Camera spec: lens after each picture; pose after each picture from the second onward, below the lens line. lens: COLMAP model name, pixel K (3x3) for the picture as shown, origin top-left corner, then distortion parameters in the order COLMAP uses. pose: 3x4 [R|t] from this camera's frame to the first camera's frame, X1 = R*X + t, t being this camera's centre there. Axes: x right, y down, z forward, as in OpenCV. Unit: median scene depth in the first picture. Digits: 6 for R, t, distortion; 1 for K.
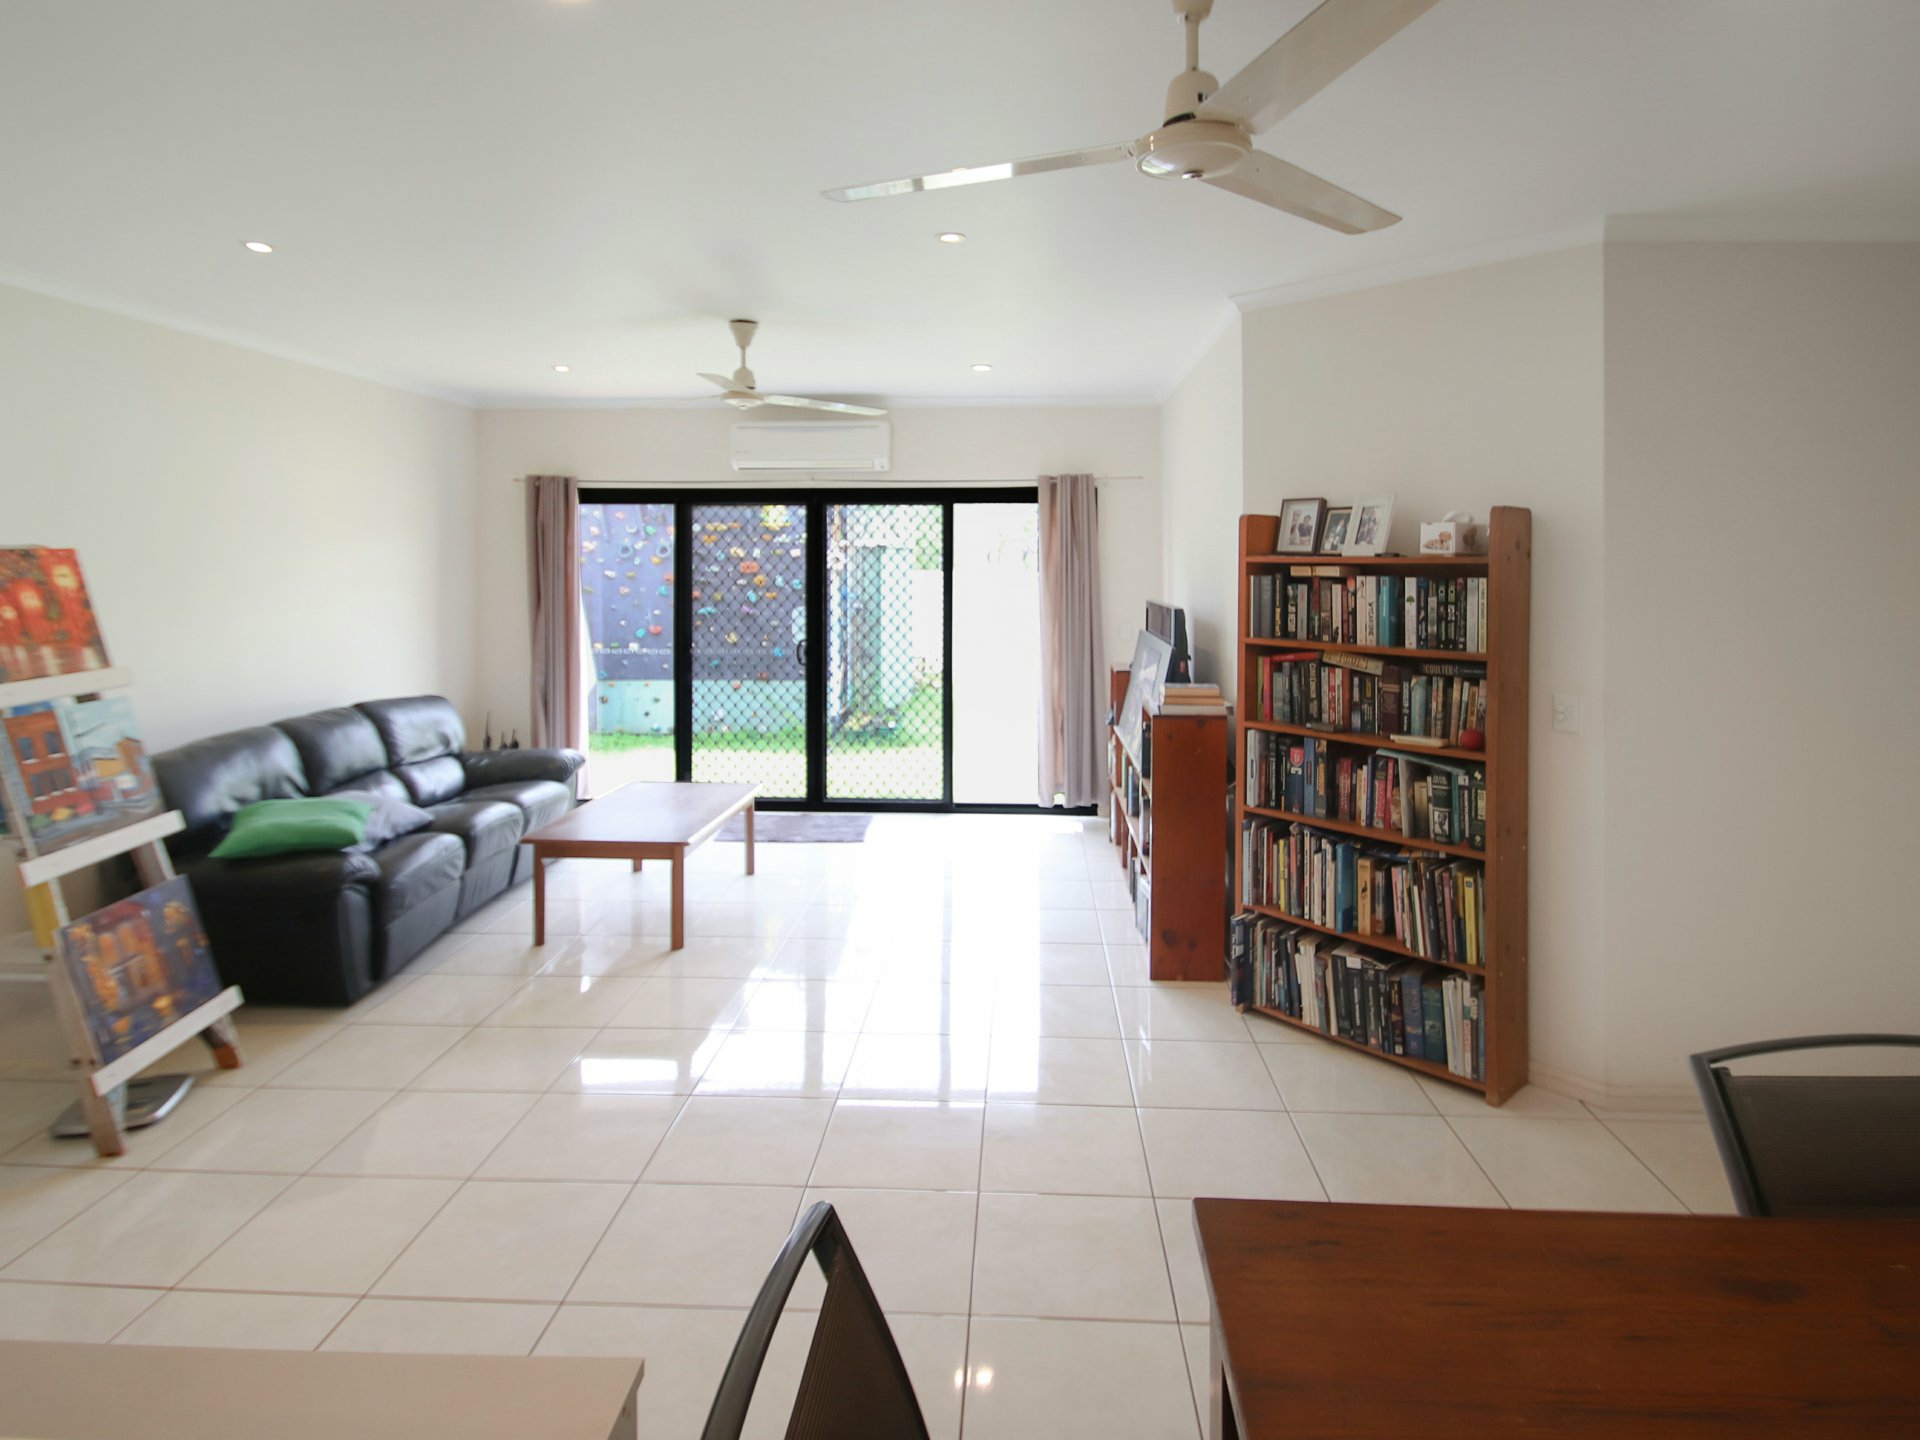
lens RADIAL K [[1066.7, 0, 977.8], [0, 1066.7, 549.6], [0, 0, 1]] dist [-0.002771, -0.002211]
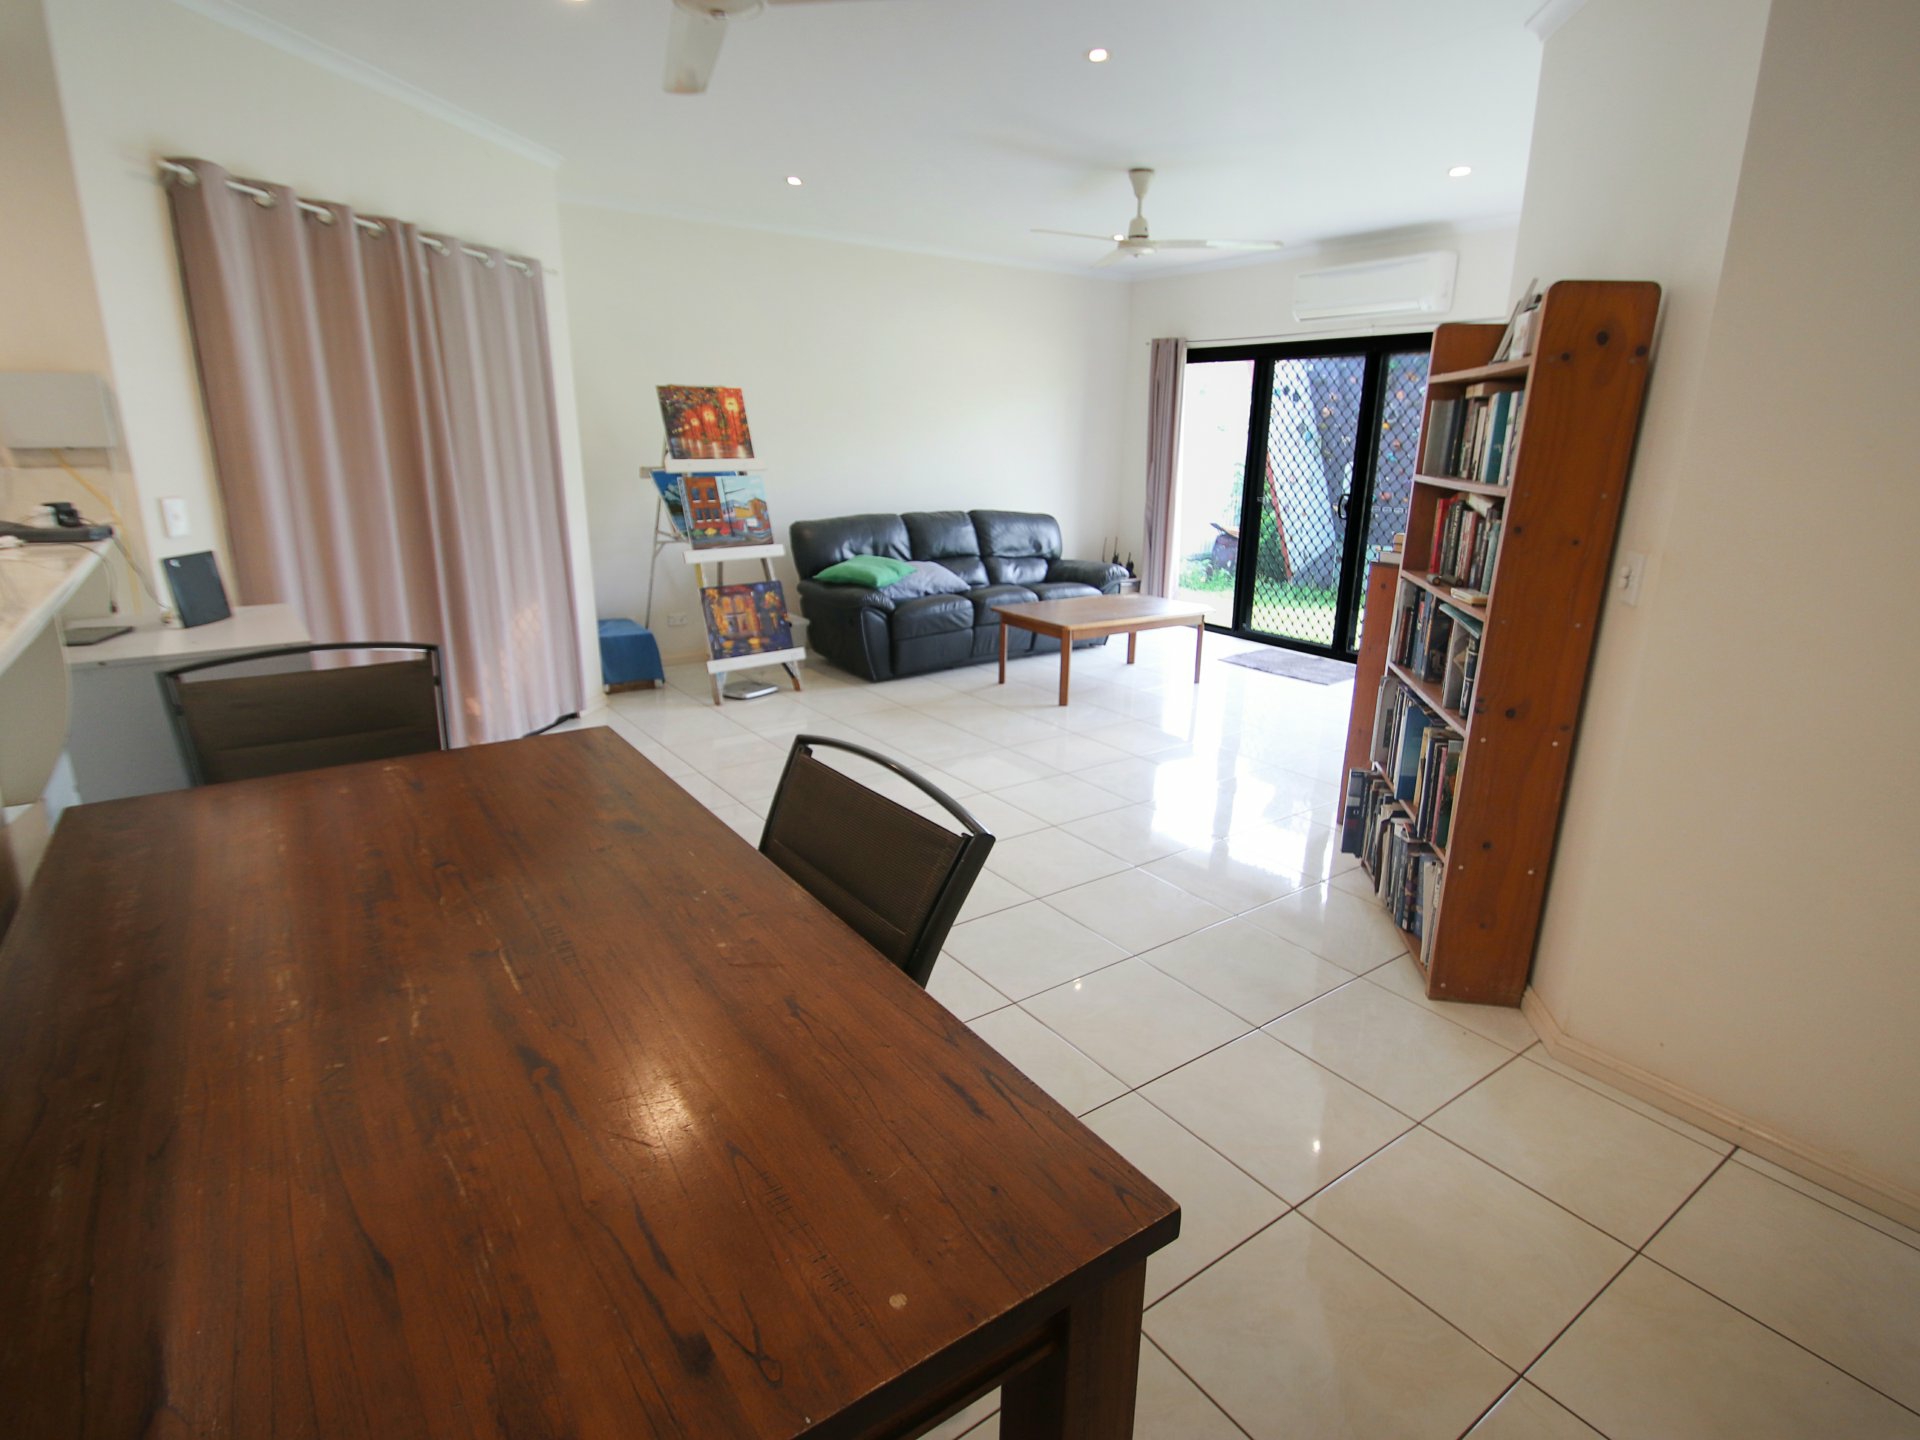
lens RADIAL K [[992.4, 0, 975.6], [0, 992.4, 730.8], [0, 0, 1]] dist [0.001745, -0.012951]
pose [[0.625765, 0.235433, -0.743633, 0.757539], [-0.013595, 0.956508, 0.291388, 0.057064], [0.779893, -0.172231, 0.601750, 0.207317]]
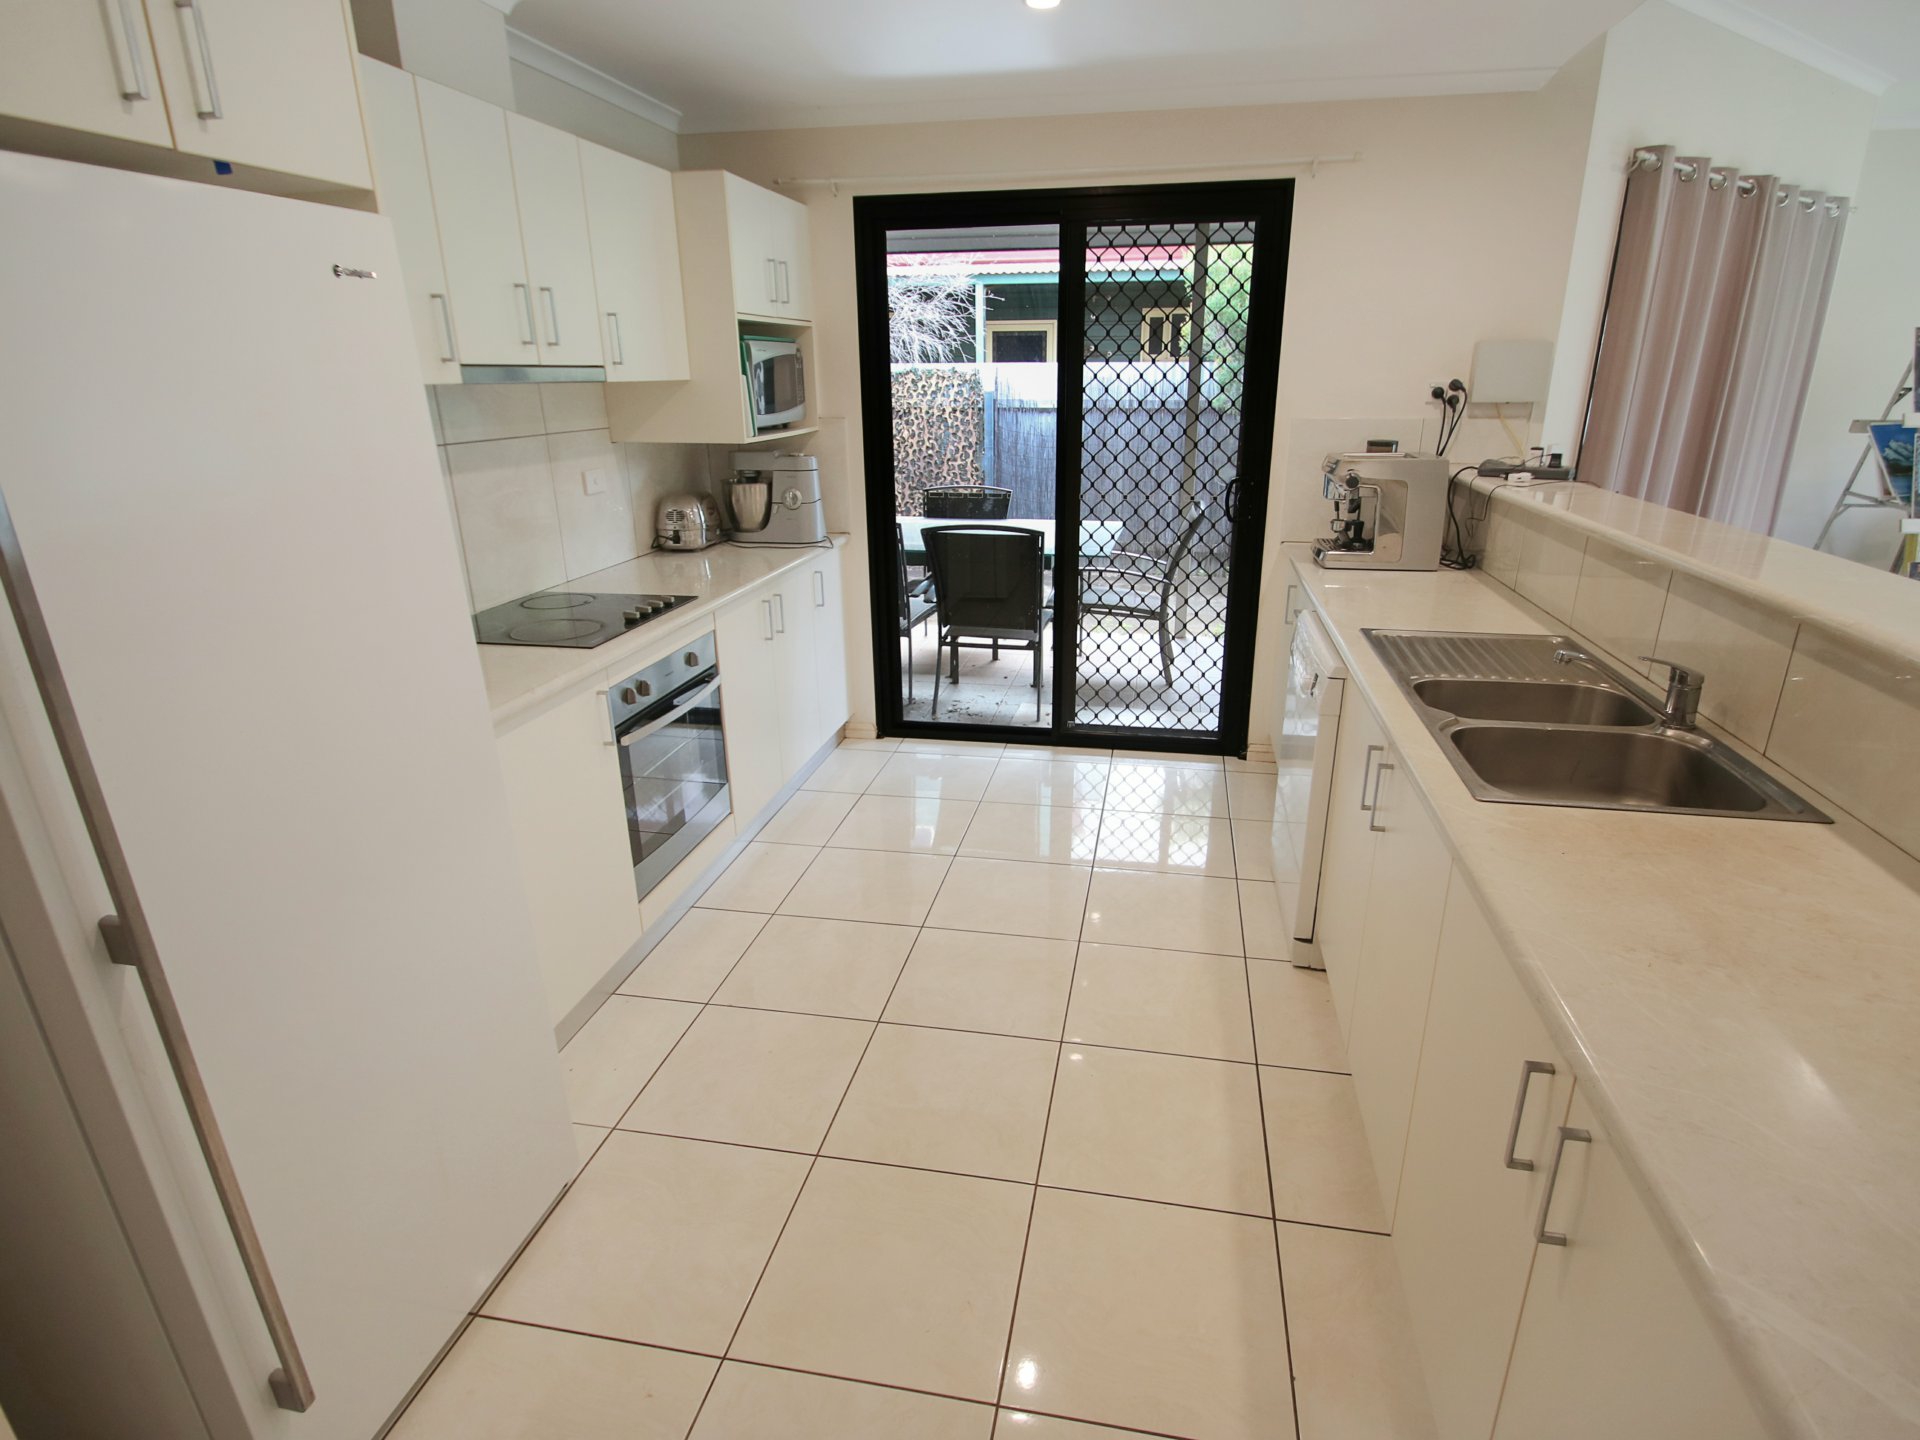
lens RADIAL K [[992.4, 0, 975.6], [0, 992.4, 730.8], [0, 0, 1]] dist [0.001745, -0.012951]
pose [[-0.143858, 0.337585, -0.930237, 0.779676], [0.017577, 0.940738, 0.338677, 0.043008], [0.989442, 0.032370, -0.141266, -0.221177]]
